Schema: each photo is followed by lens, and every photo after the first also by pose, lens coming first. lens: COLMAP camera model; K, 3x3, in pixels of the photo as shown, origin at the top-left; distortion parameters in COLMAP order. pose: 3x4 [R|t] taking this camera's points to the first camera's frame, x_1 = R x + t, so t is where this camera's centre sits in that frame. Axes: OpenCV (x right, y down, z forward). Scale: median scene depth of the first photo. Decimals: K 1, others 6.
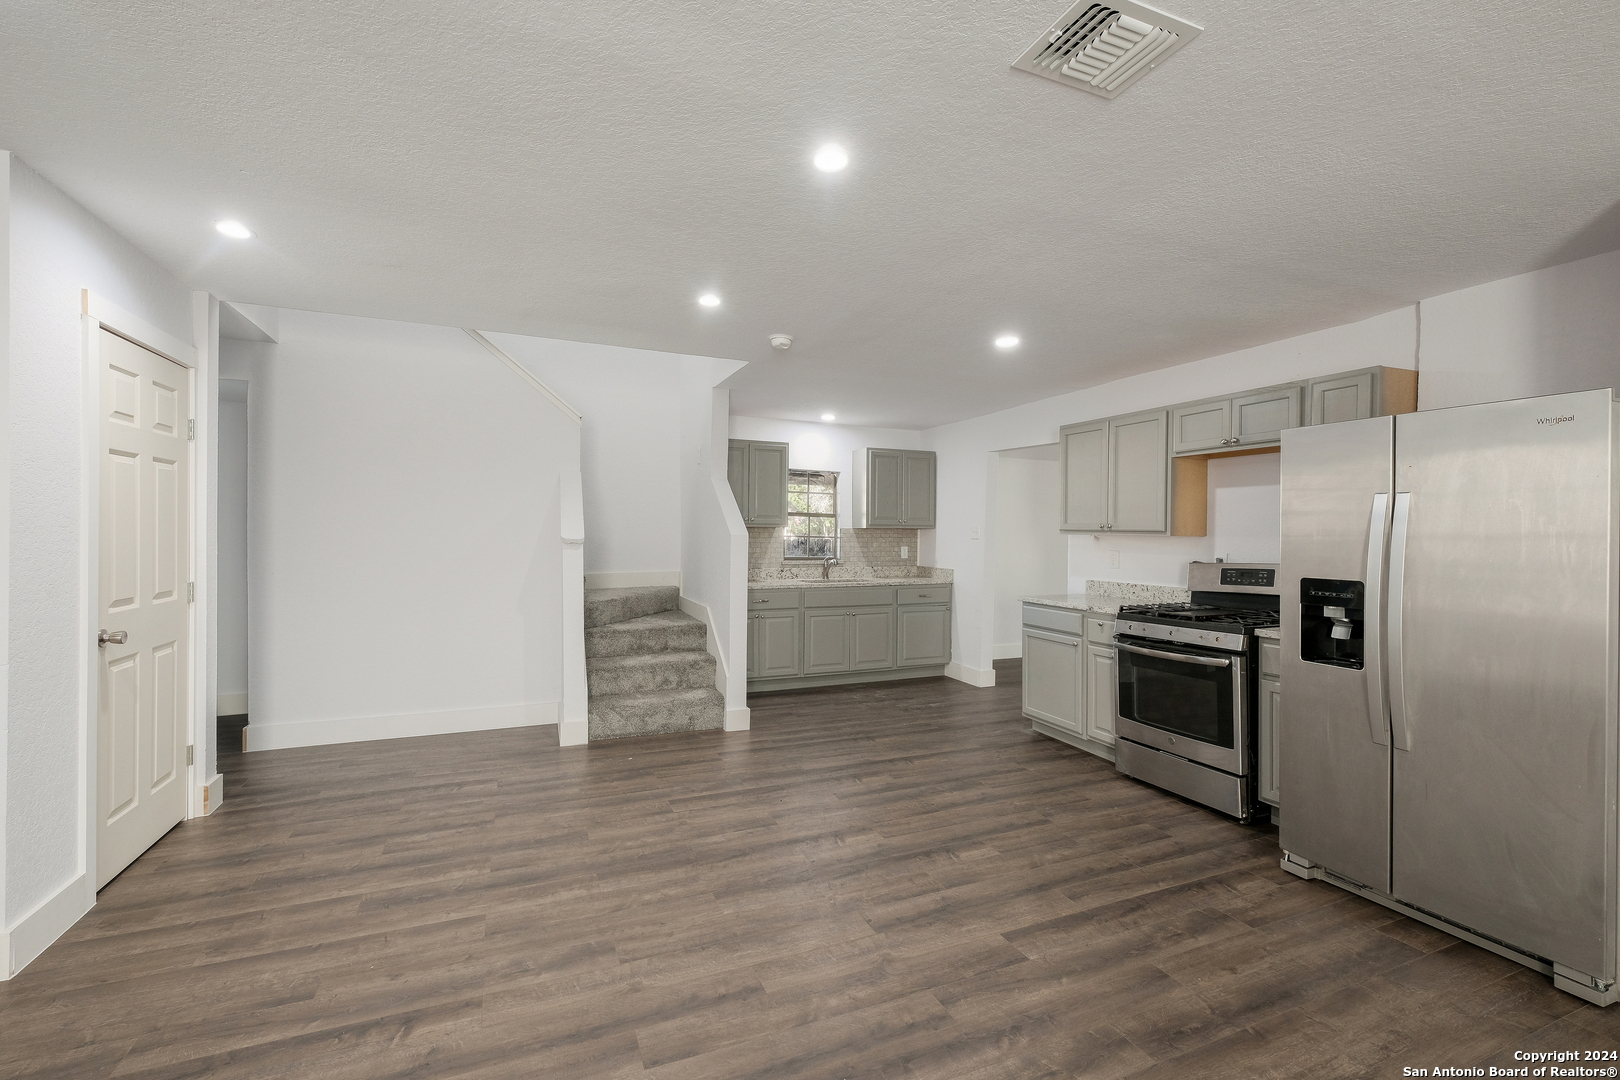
lens RADIAL K [[705.7, 0, 816.1], [0, 705.7, 540.2], [0, 0, 1]] dist [-0.008497, -0.001212]
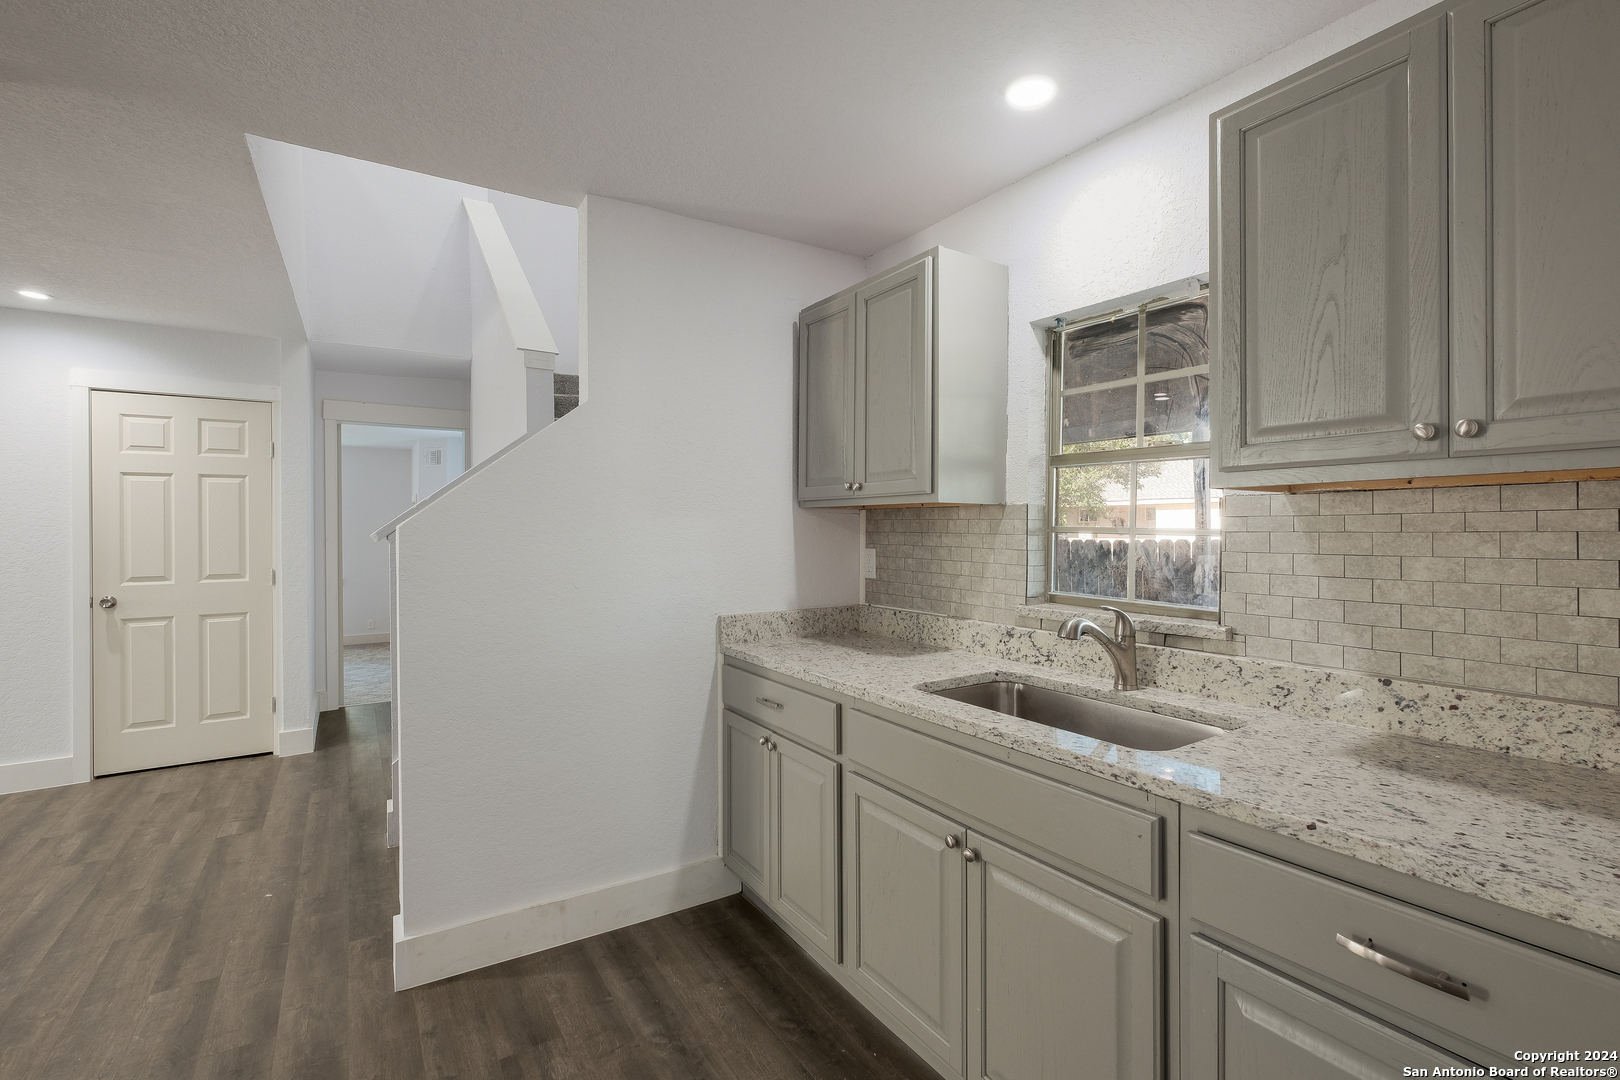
lens RADIAL K [[705.7, 0, 776.8], [0, 705.7, 528.7], [0, 0, 1]] dist [-0.008497, -0.001212]
pose [[0.167795, -0.010123, -0.985770, 0.417481], [-0.004427, 0.999929, -0.011022, -0.003562], [0.985812, 0.006213, 0.167738, 1.348286]]
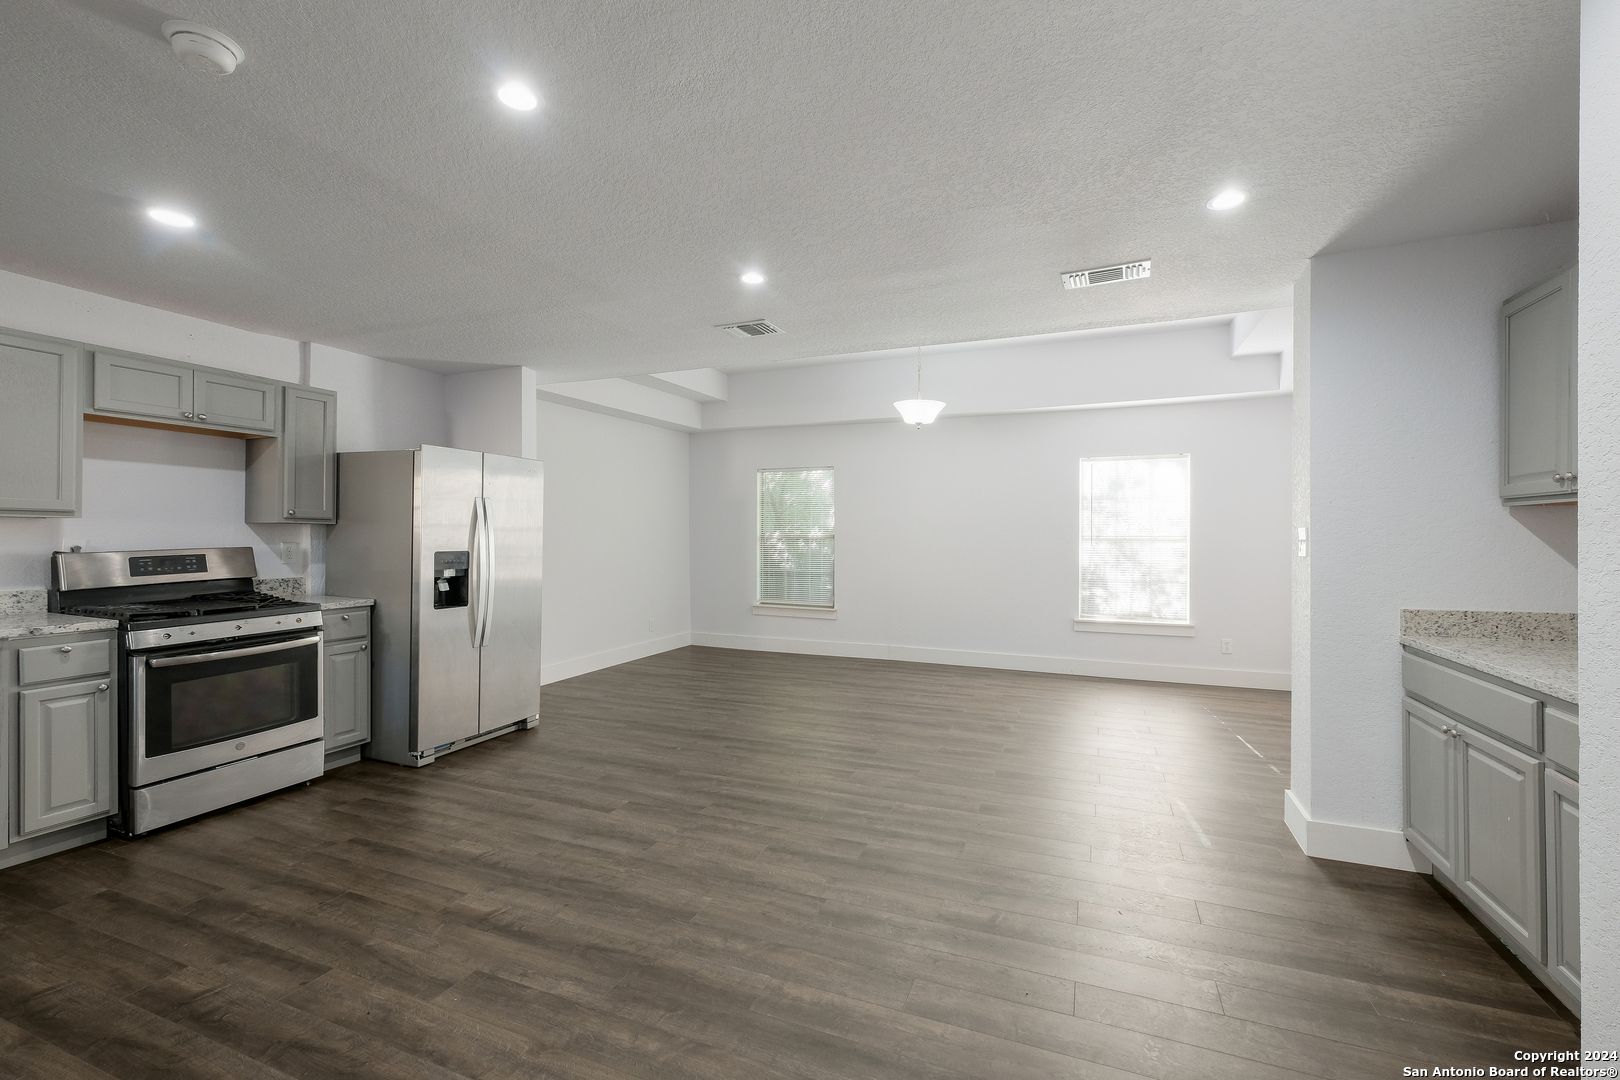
lens RADIAL K [[705.7, 0, 812.3], [0, 705.7, 533.8], [0, 0, 1]] dist [-0.008497, -0.001212]
pose [[-0.711934, -0.013179, 0.702123, -0.569370], [-0.007069, 0.999908, 0.011600, -0.003524], [-0.702211, 0.003295, -0.711961, 0.983942]]
